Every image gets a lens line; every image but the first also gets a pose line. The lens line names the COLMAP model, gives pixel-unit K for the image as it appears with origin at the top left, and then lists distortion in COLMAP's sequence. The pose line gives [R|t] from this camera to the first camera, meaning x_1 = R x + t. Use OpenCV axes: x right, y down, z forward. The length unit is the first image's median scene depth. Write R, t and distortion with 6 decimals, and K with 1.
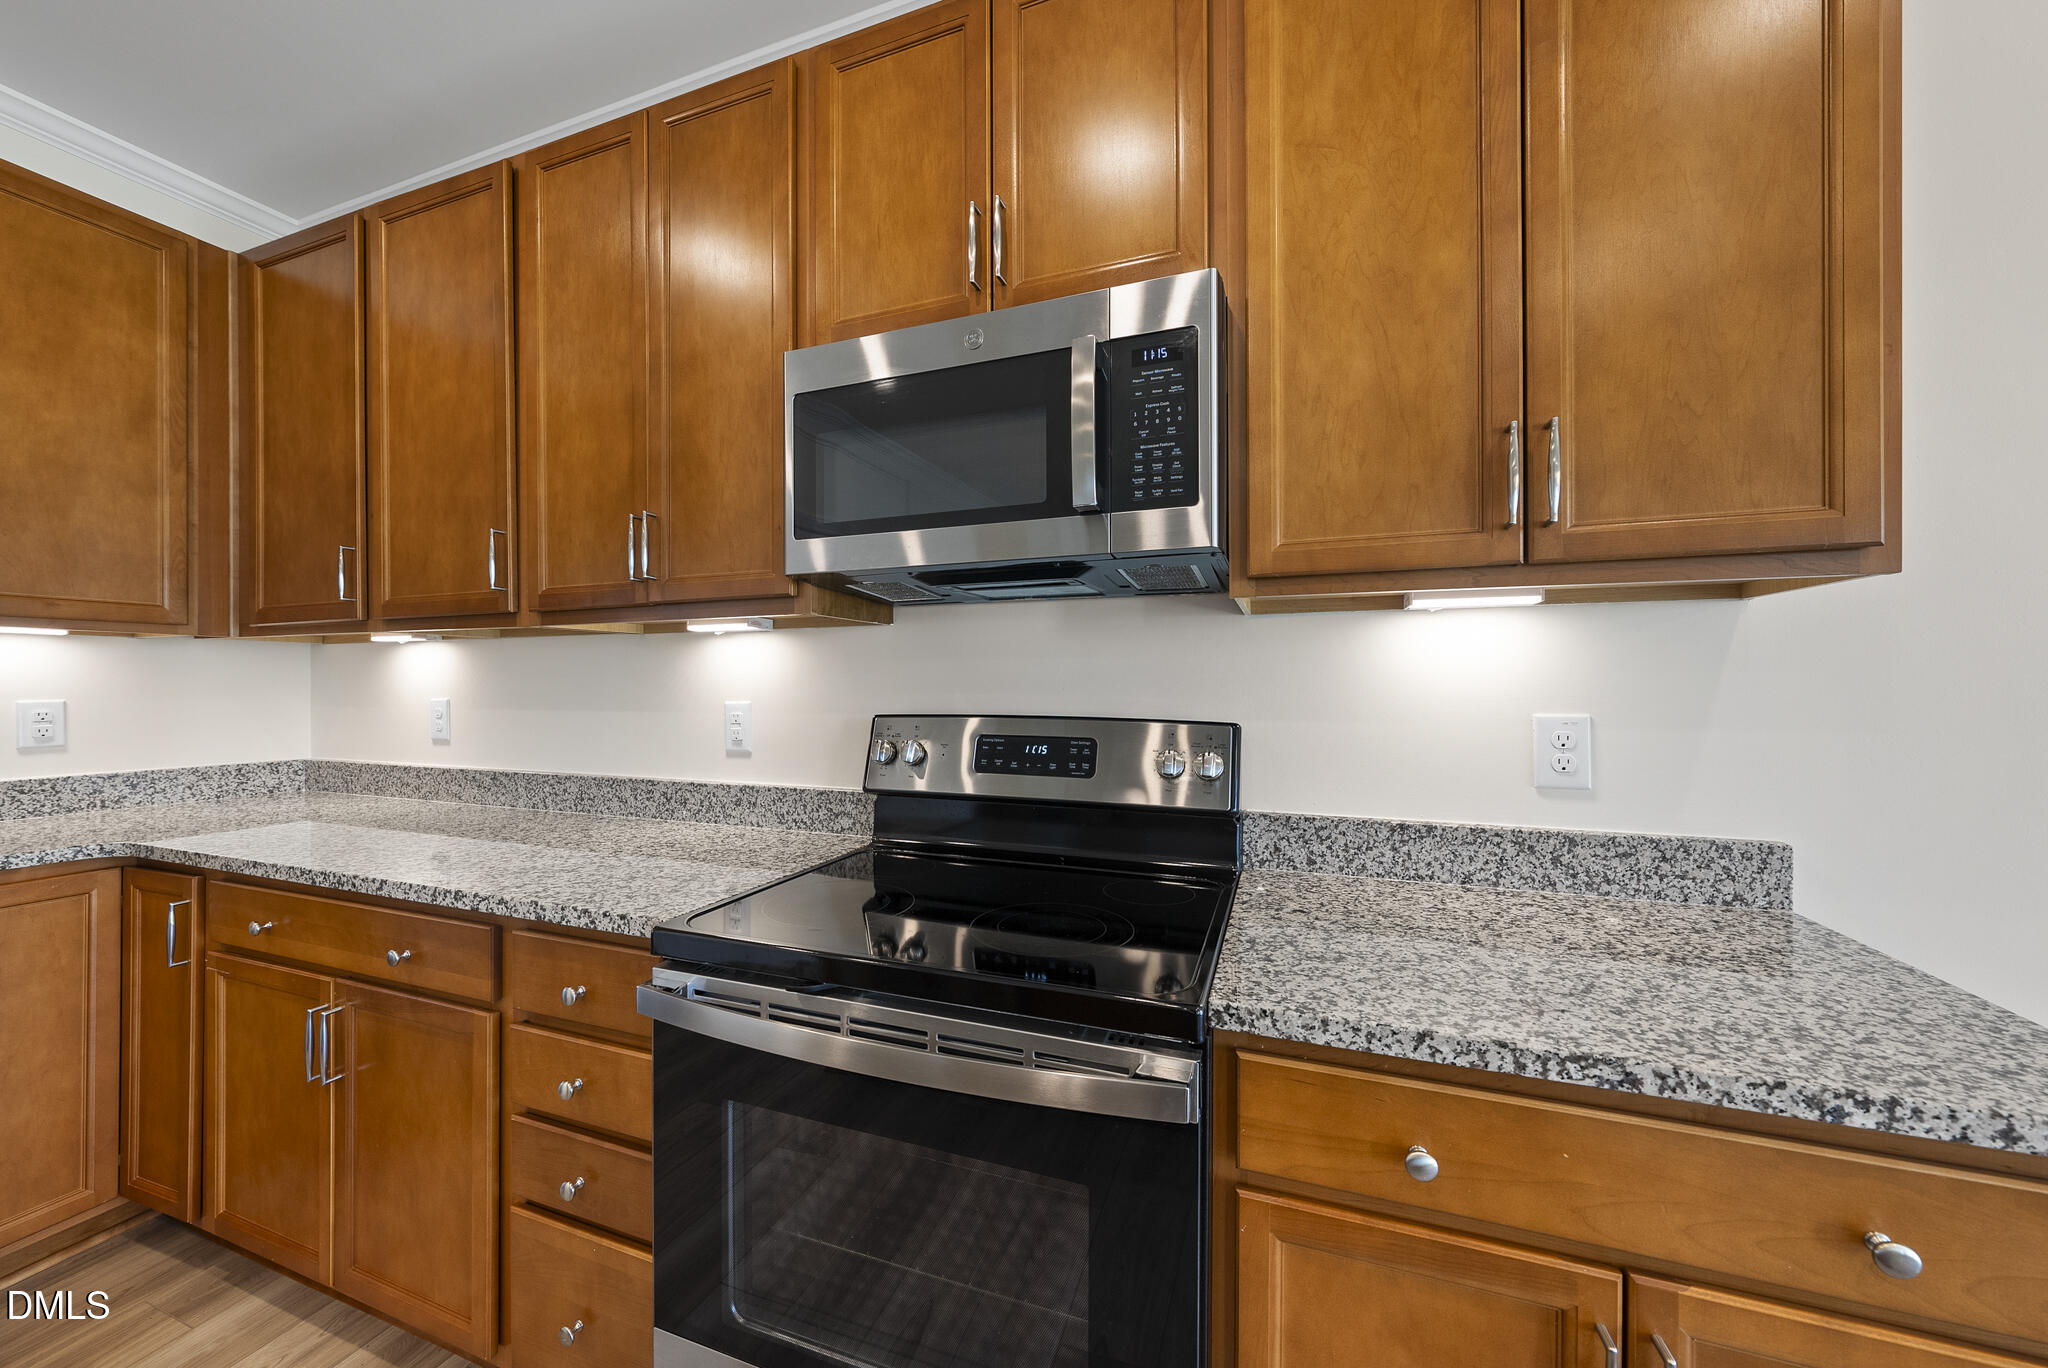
lens RADIAL K [[730.0, 0, 1026.3], [0, 730.0, 686.5], [0, 0, 1]] dist [-0.005679, 0.001332]
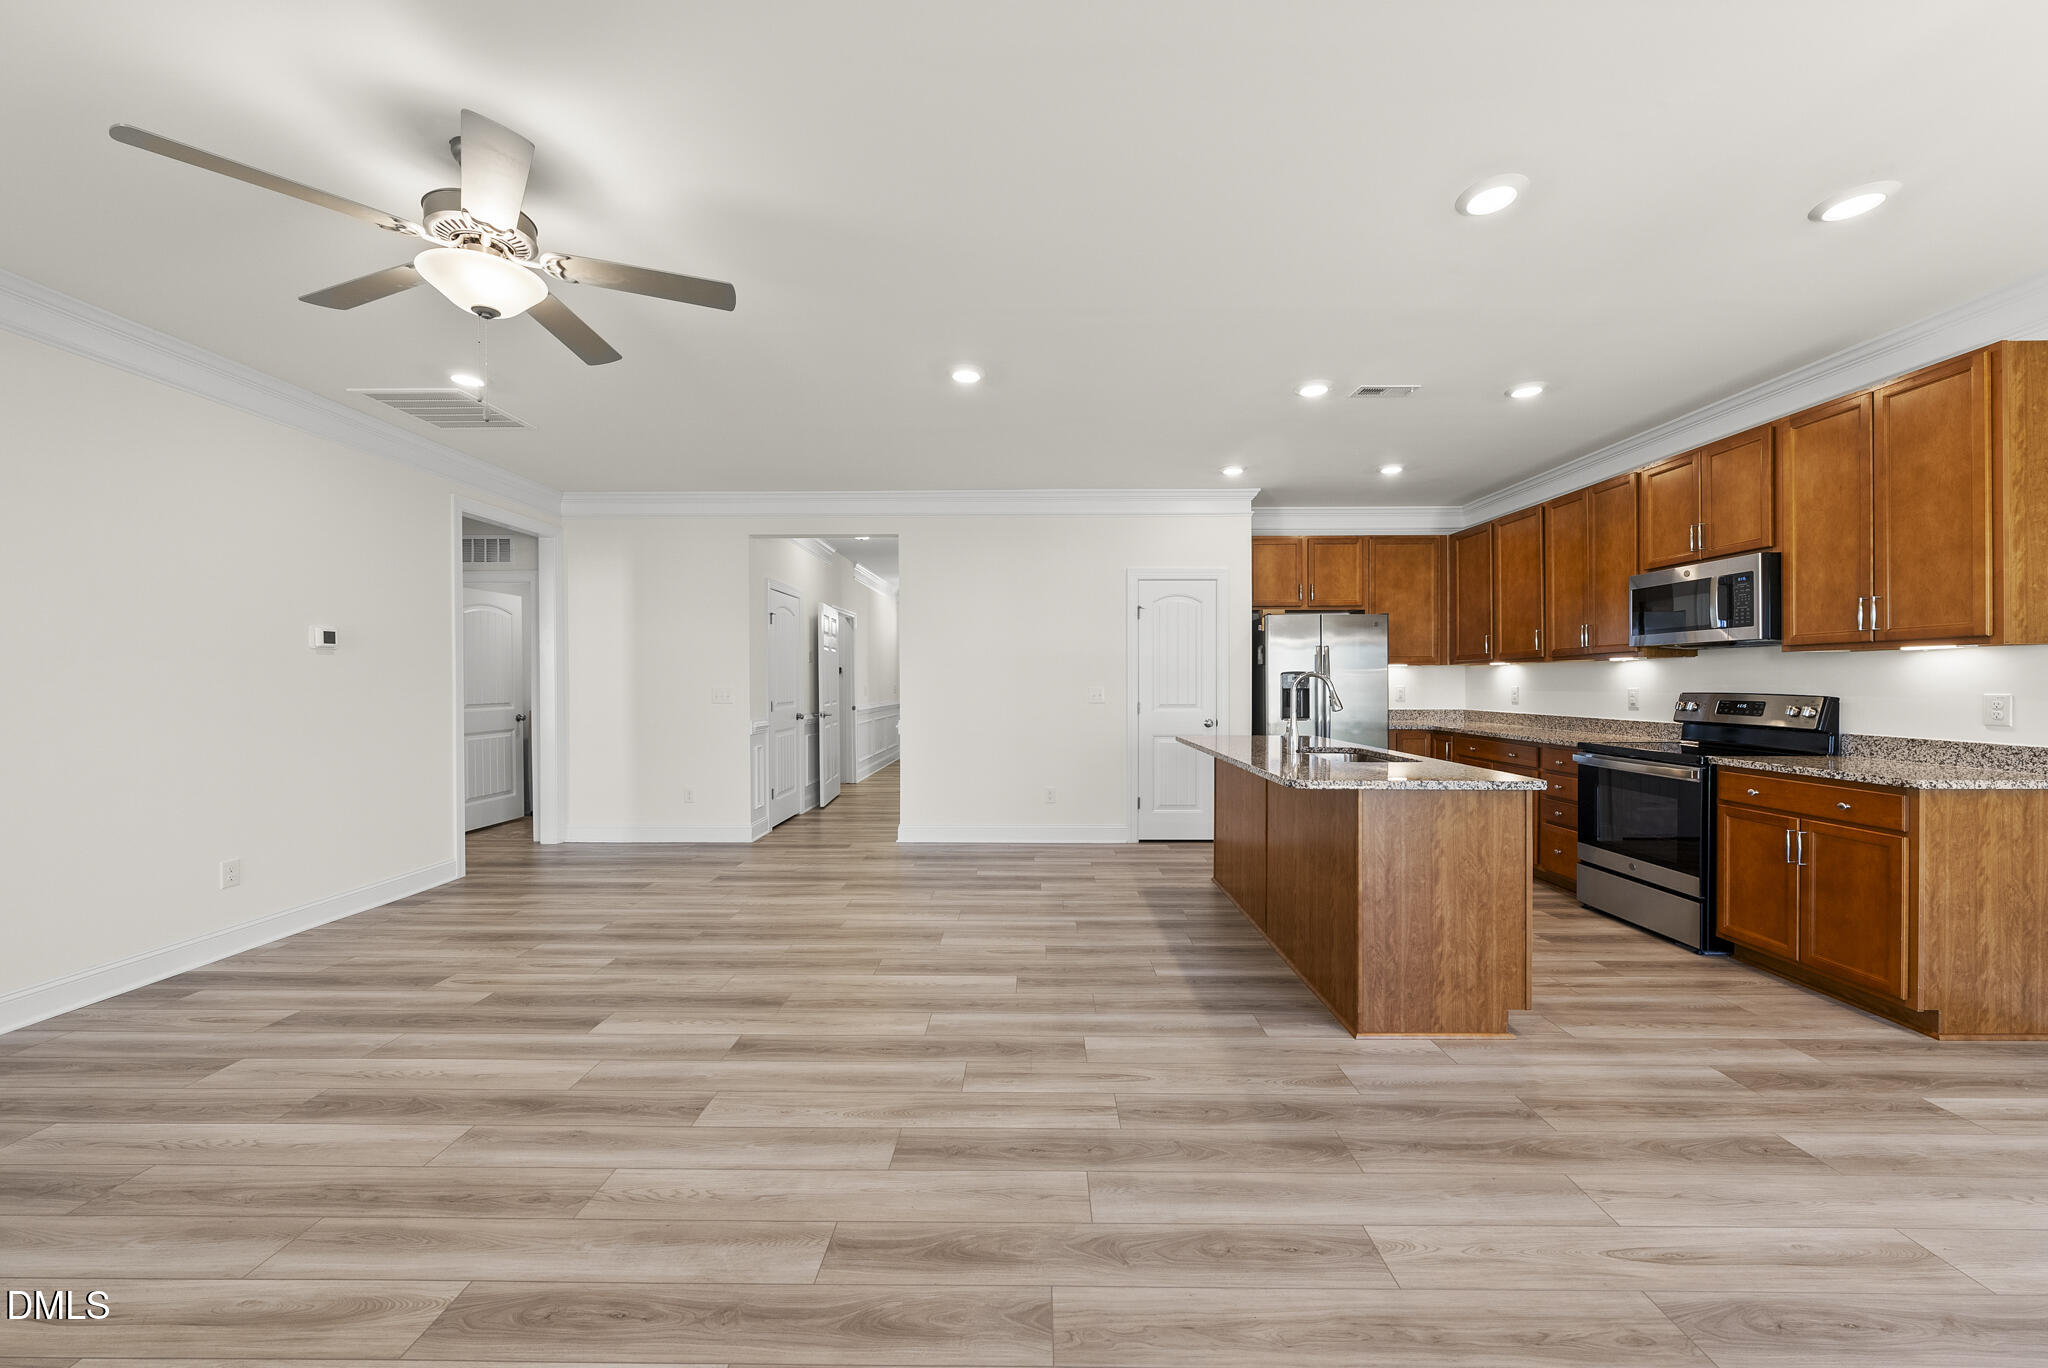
lens RADIAL K [[730.0, 0, 1026.3], [0, 730.0, 686.5], [0, 0, 1]] dist [-0.005679, 0.001332]
pose [[0.332748, 0.005705, -0.942998, 1.689947], [0.001383, 0.999978, 0.006538, -0.003934], [0.943015, -0.003480, 0.332733, -2.394929]]
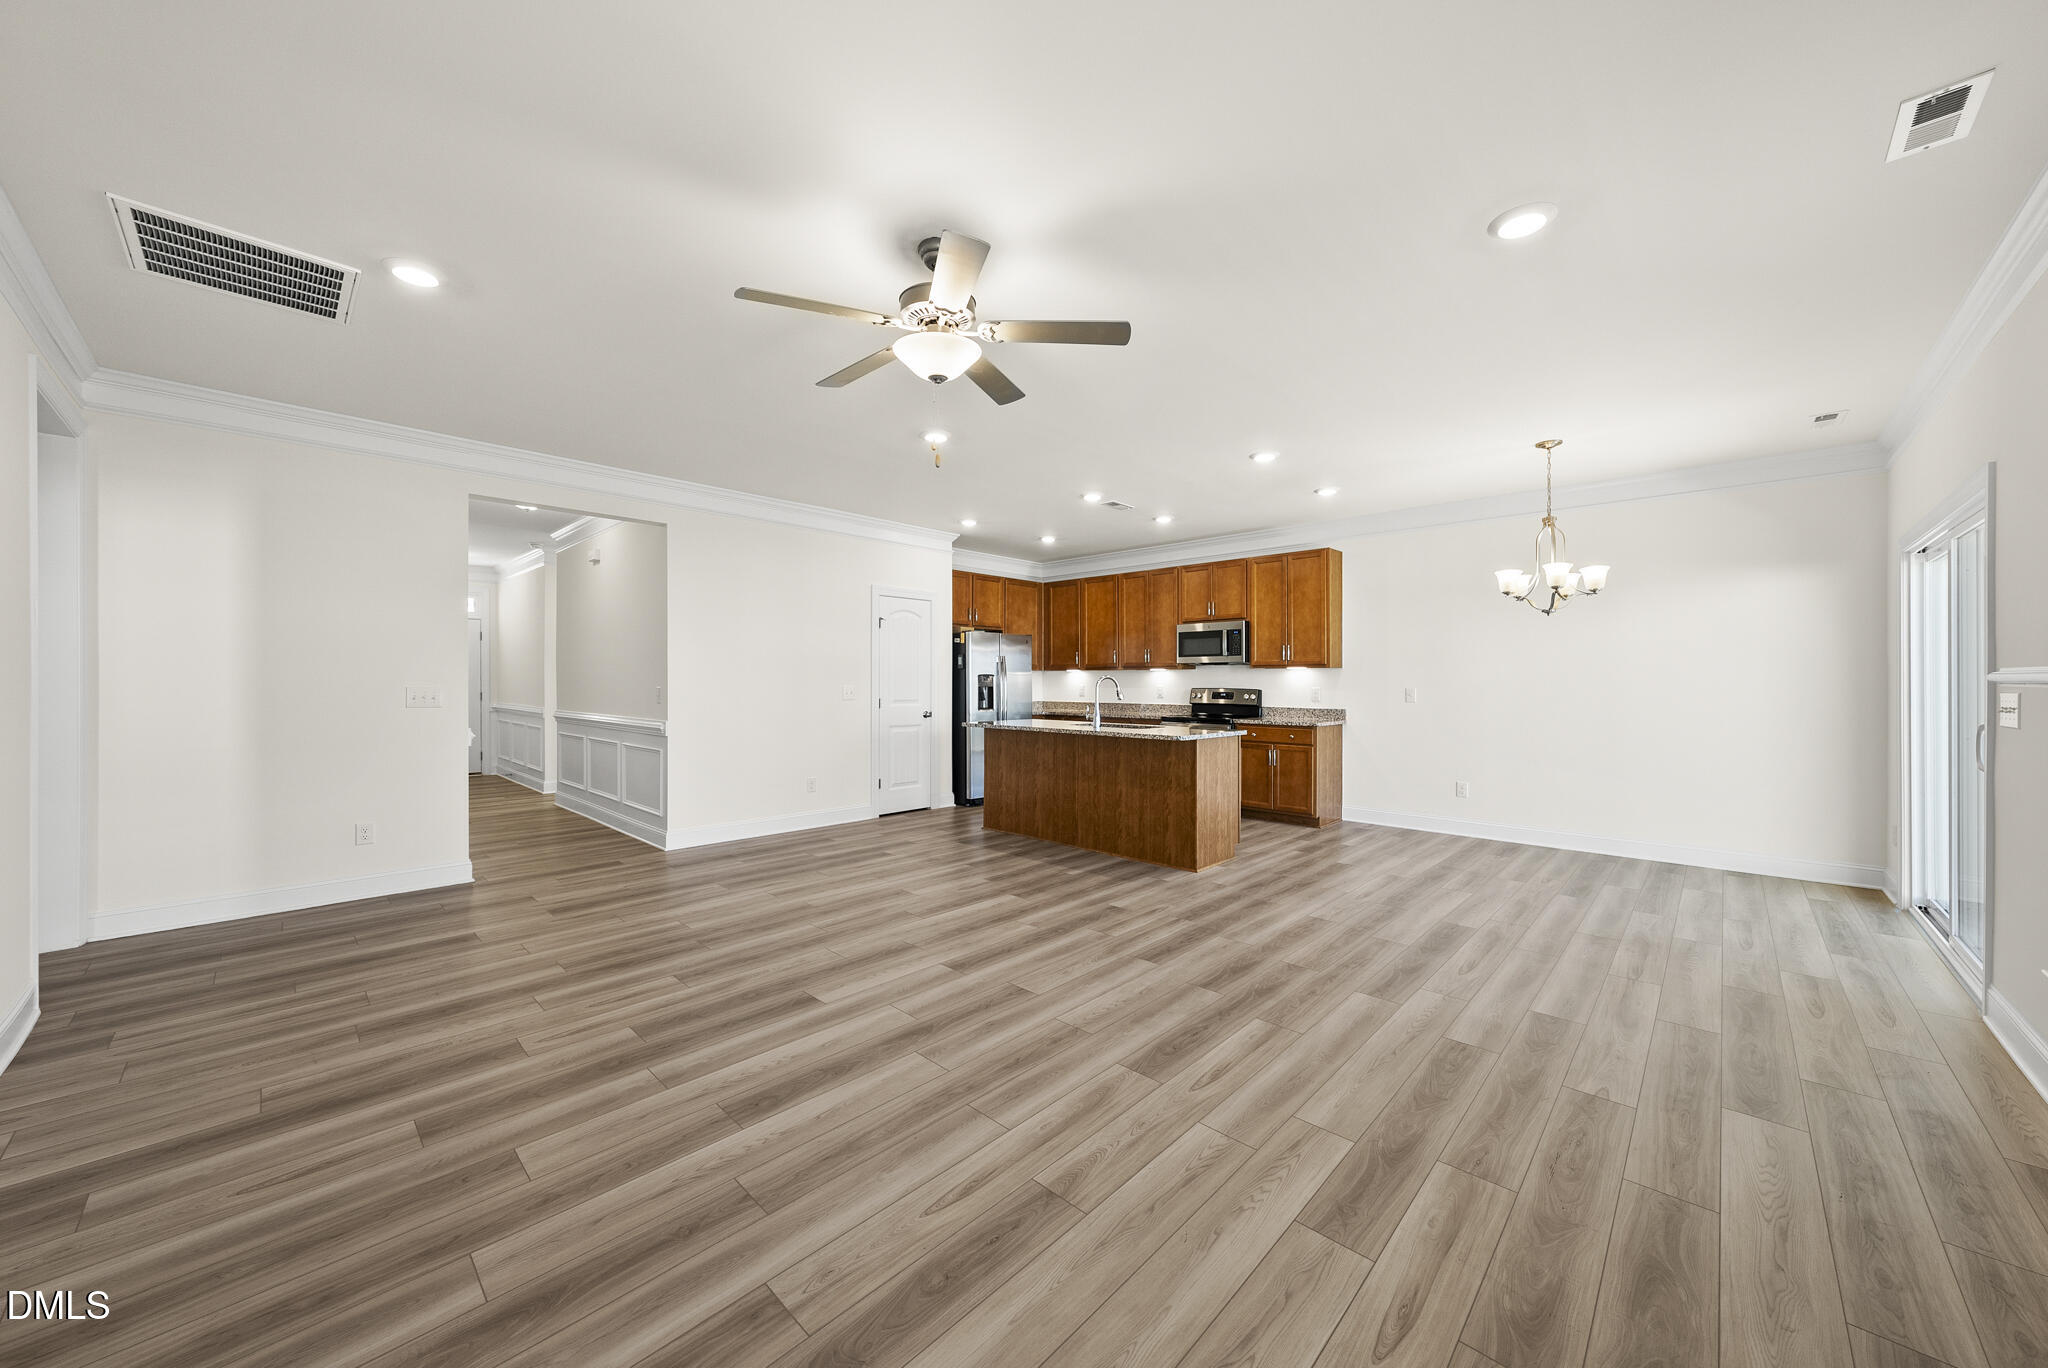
lens RADIAL K [[730.0, 0, 1026.3], [0, 730.0, 686.5], [0, 0, 1]] dist [-0.005679, 0.001332]
pose [[0.916336, 0.004746, -0.400381, 0.847688], [-0.002711, 0.999980, 0.005649, 0.002381], [0.400400, -0.004091, 0.916331, -4.542702]]
